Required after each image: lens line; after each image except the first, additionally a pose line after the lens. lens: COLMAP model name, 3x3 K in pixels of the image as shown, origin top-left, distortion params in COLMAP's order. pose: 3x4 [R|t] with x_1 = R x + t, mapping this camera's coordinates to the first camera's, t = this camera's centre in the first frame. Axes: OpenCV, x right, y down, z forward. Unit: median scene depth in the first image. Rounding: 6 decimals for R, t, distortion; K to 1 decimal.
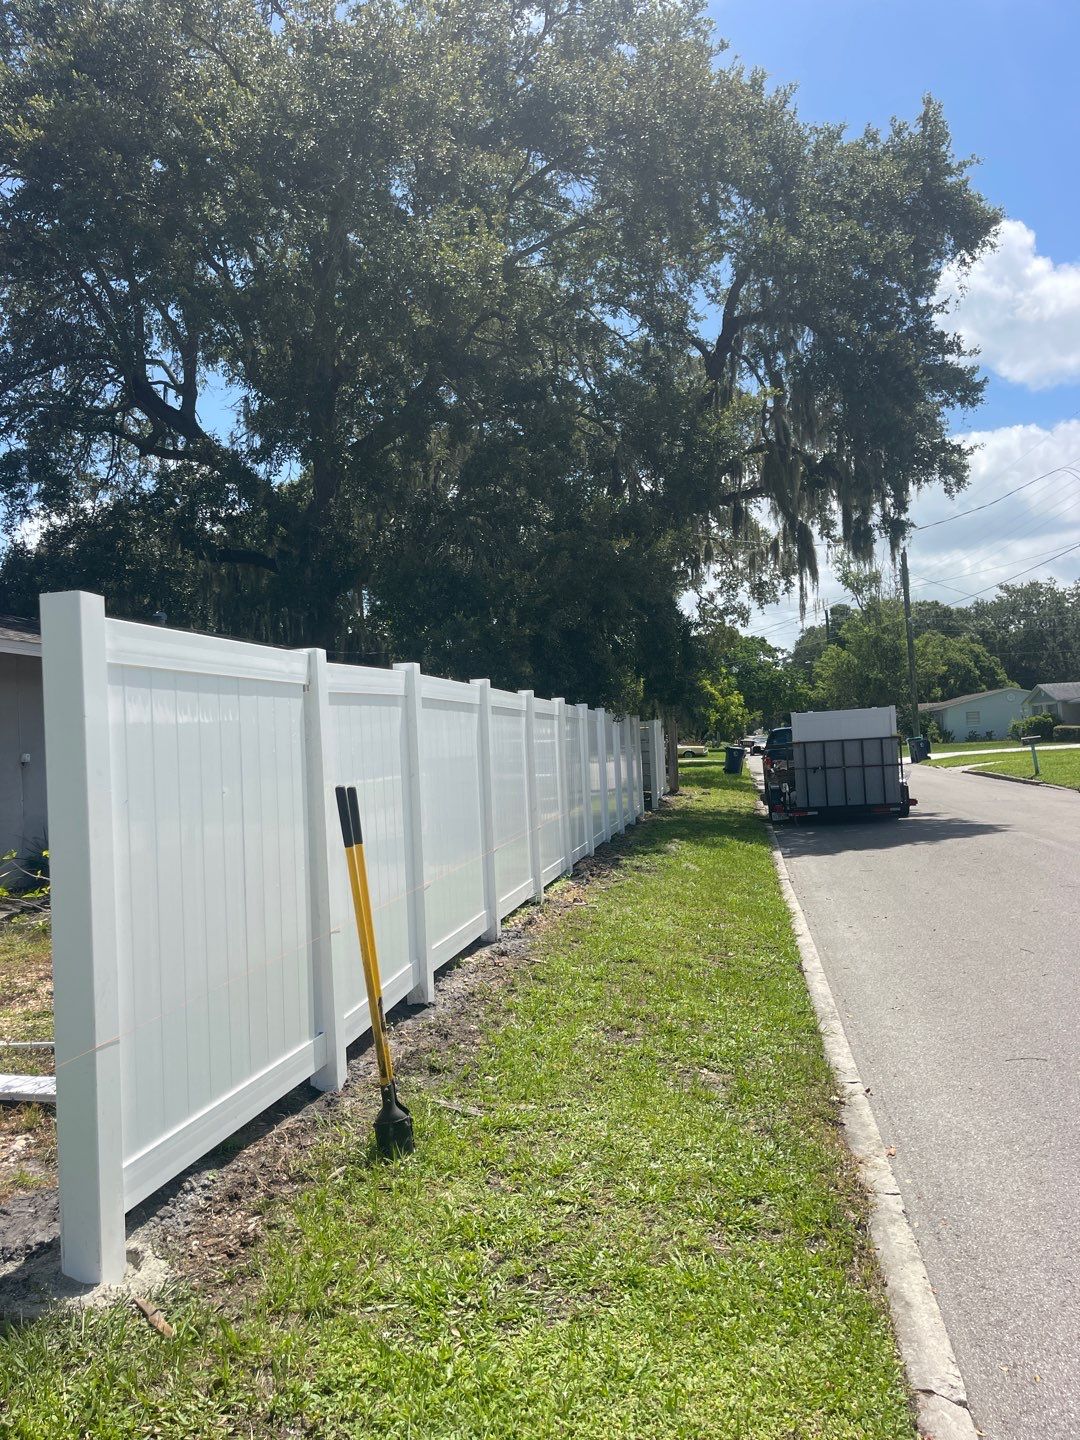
lens RADIAL K [[1101.1, 0, 529.2], [0, 1101.1, 720.2], [0, 0, 1]] dist [0.065872, -0.080023]
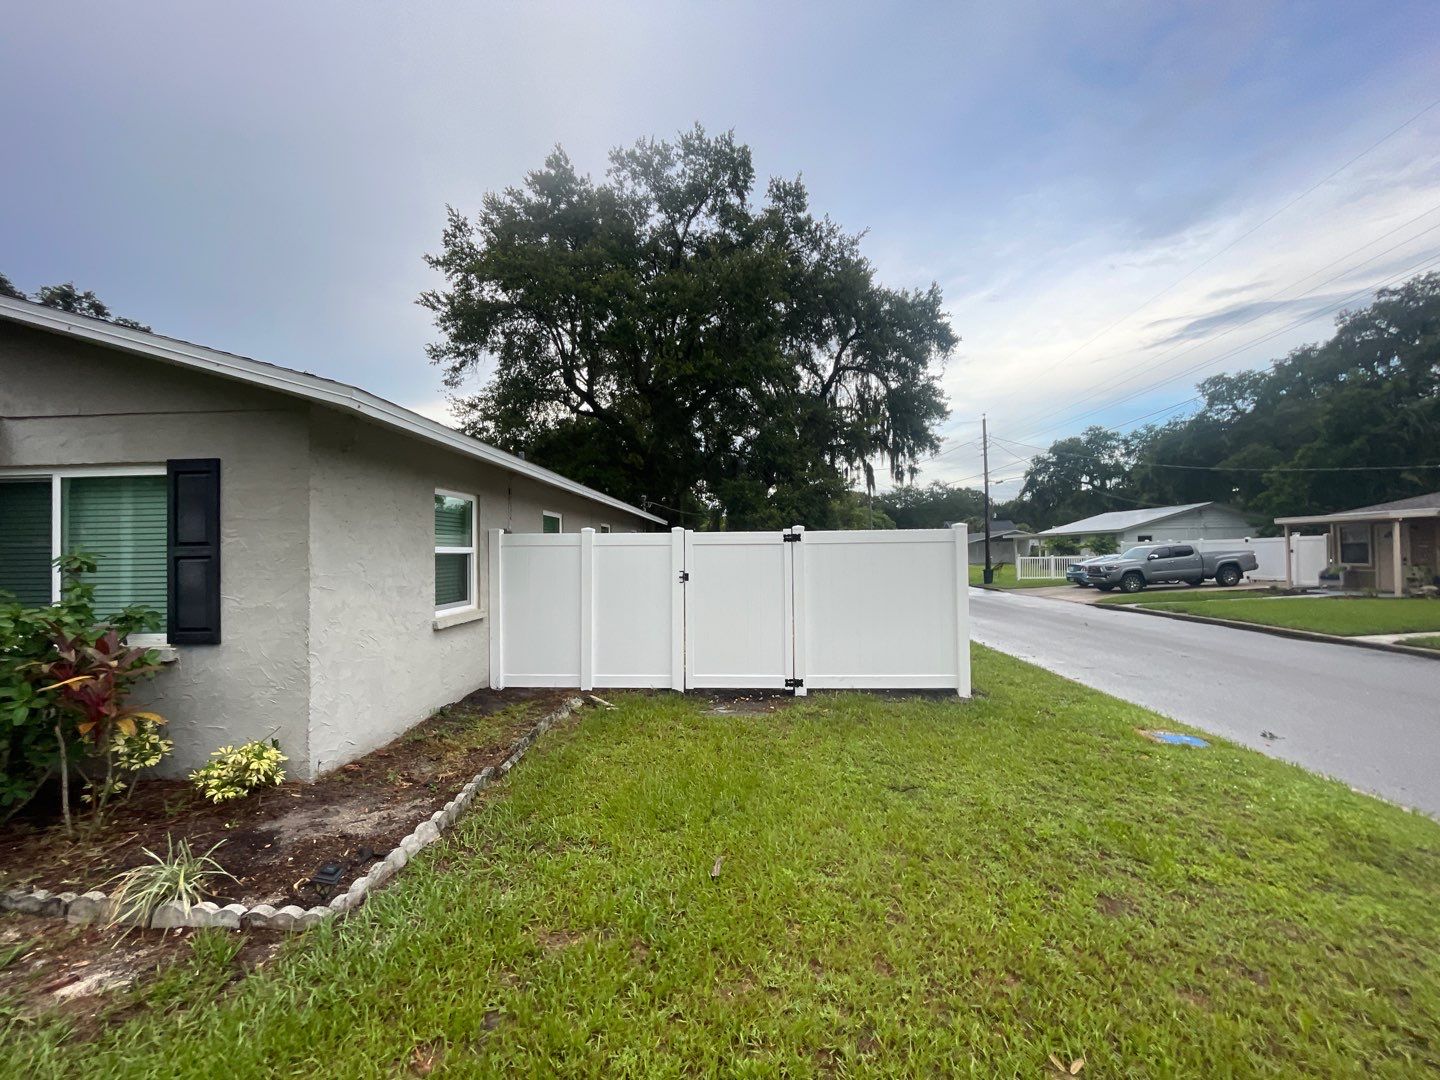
lens RADIAL K [[610.9, 0, 726.3], [0, 610.9, 567.9], [0, 0, 1]] dist [-0.006204, 0.001601]
pose [[0.985003, 0.030185, 0.169875, -0.253829], [-0.036681, 0.998706, 0.035233, -0.001878], [-0.168591, -0.040936, 0.984836, -0.186857]]
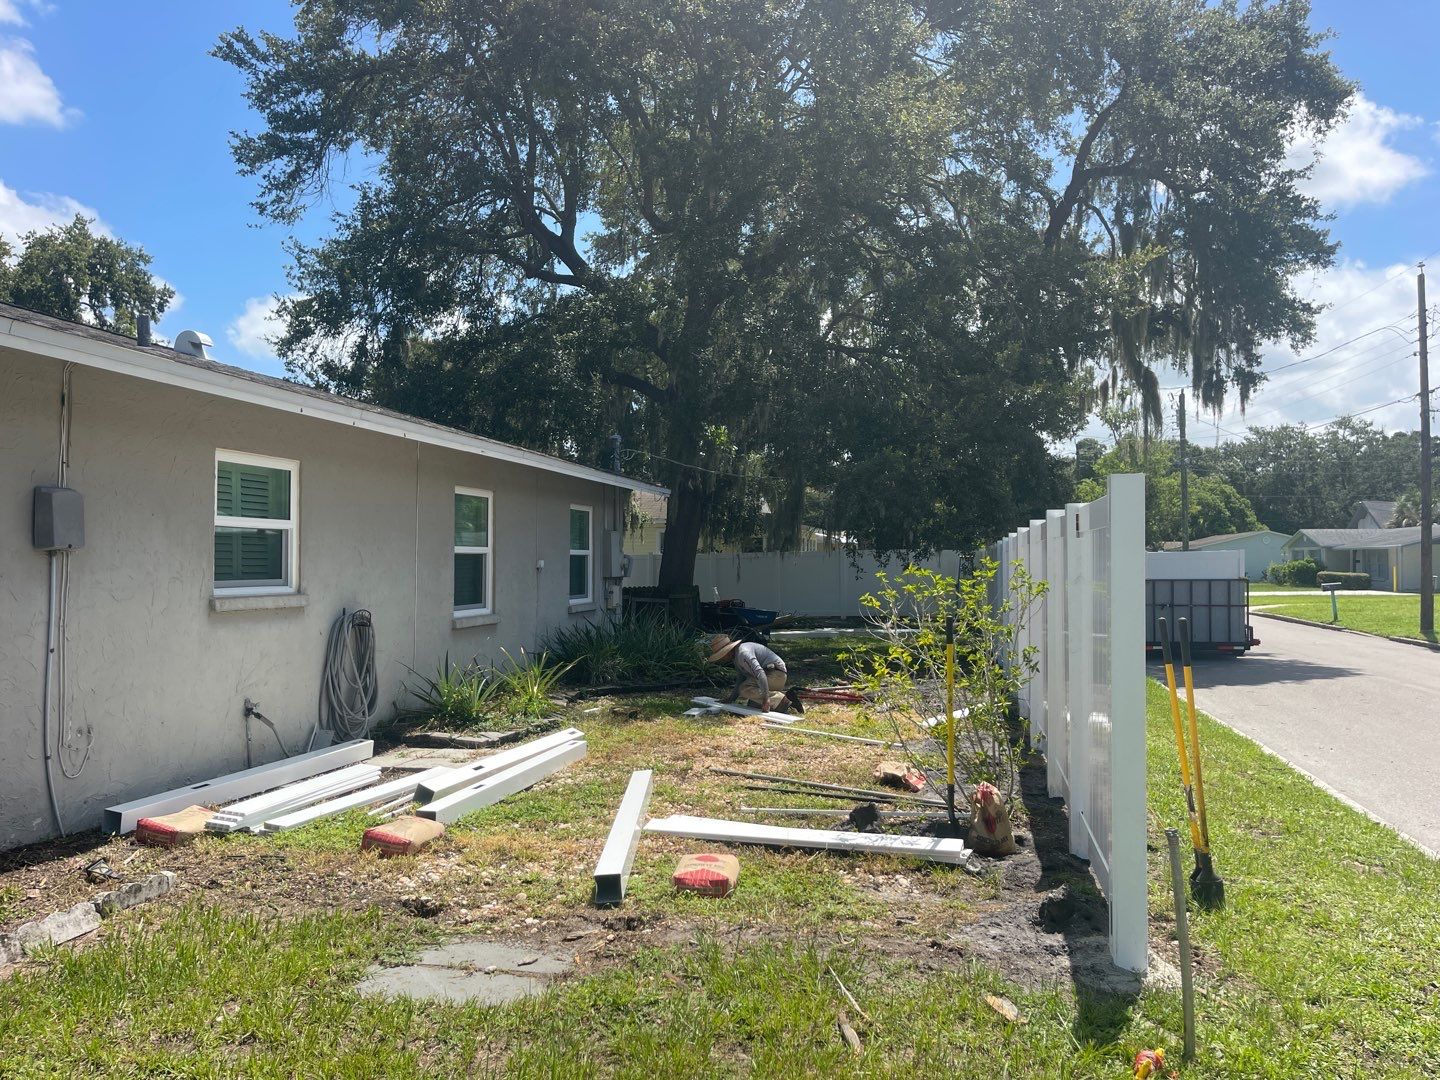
lens RADIAL K [[1101.1, 0, 727.4], [0, 1101.1, 535.2], [0, 0, 1]] dist [0.065872, -0.080023]
pose [[0.998644, 0.050021, -0.014421, -0.132143], [-0.050026, 0.998748, 0.000042, -0.002191], [0.014405, 0.000680, 0.999896, -0.057774]]
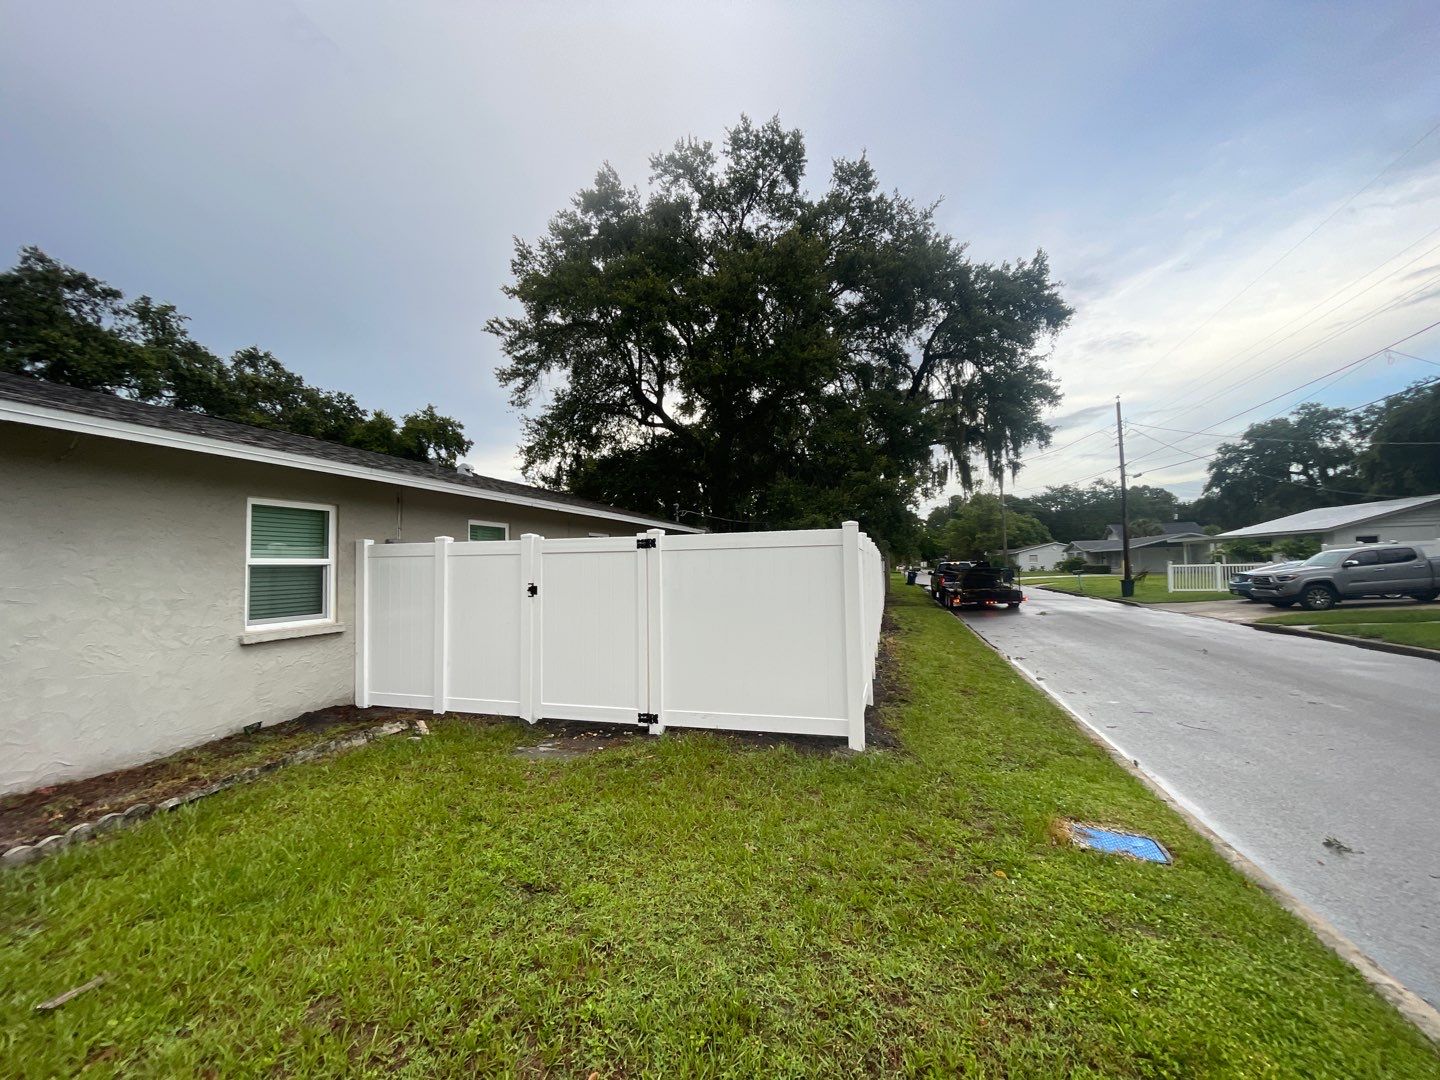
lens RADIAL K [[610.9, 0, 717.6], [0, 610.9, 563.3], [0, 0, 1]] dist [-0.006204, 0.001601]
pose [[0.996260, 0.025828, -0.082452, -0.104264], [-0.024430, 0.999541, 0.017917, -0.004622], [0.082877, -0.015836, 0.996434, -0.138055]]
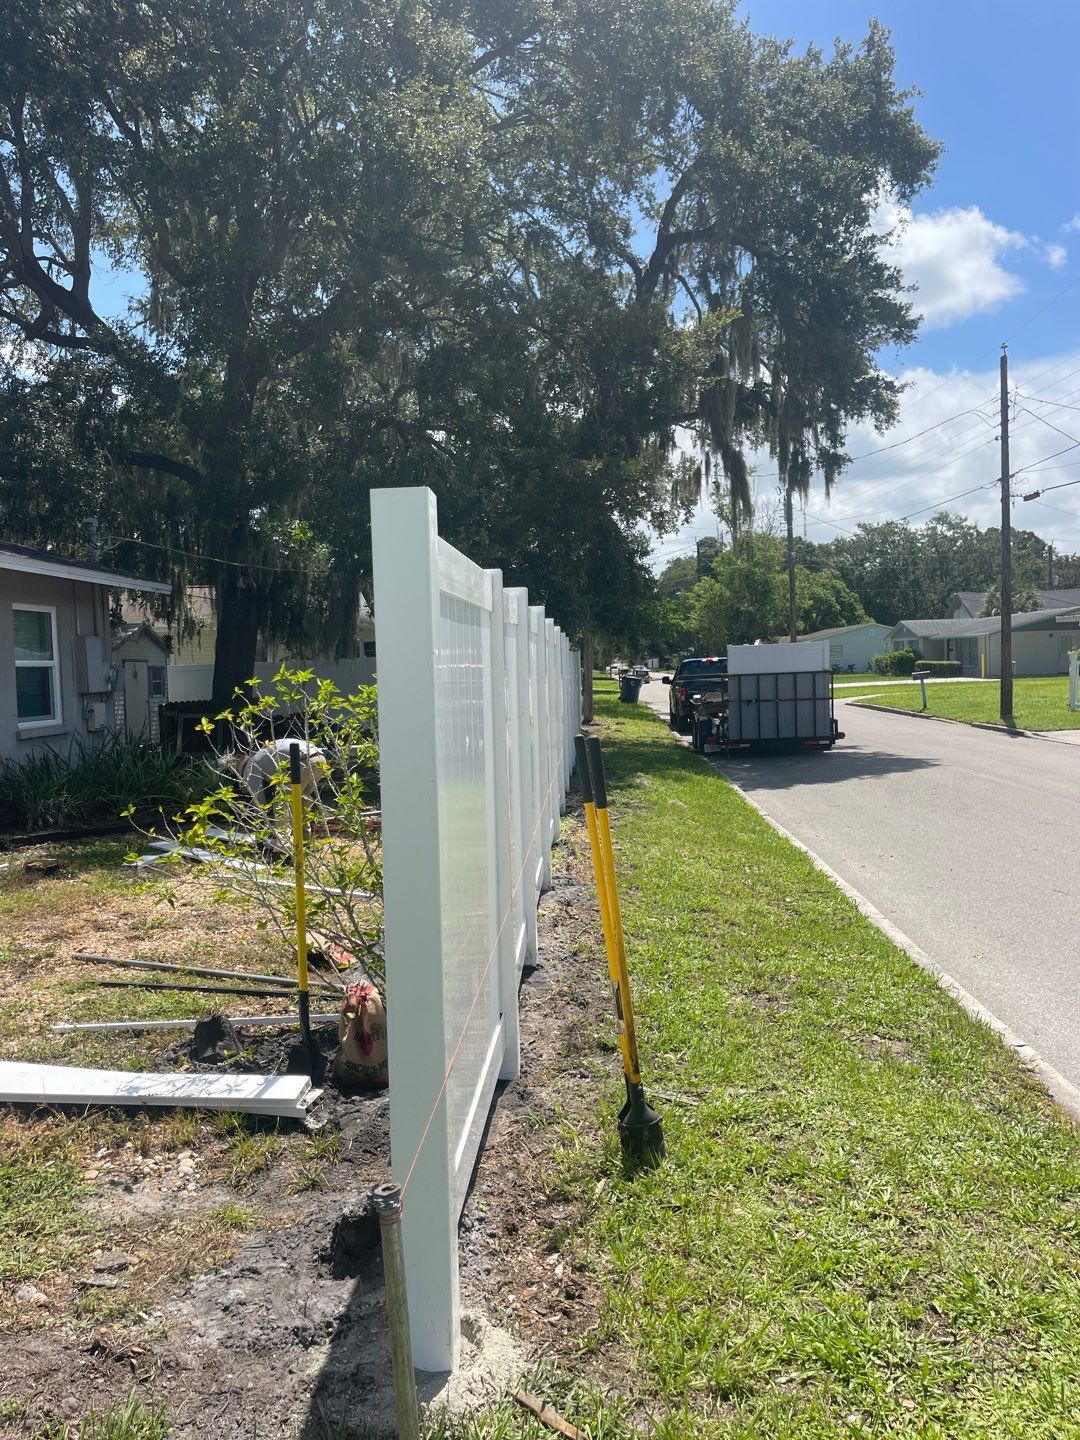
lens RADIAL K [[1102.2, 0, 547.3], [0, 1102.2, 715.6], [0, 0, 1]] dist [0.037602, -0.032636]
pose [[0.989158, 0.013519, 0.146232, -0.063402], [-0.022876, 0.997783, 0.062495, -0.001507], [-0.145063, -0.065162, 0.987274, 0.034770]]
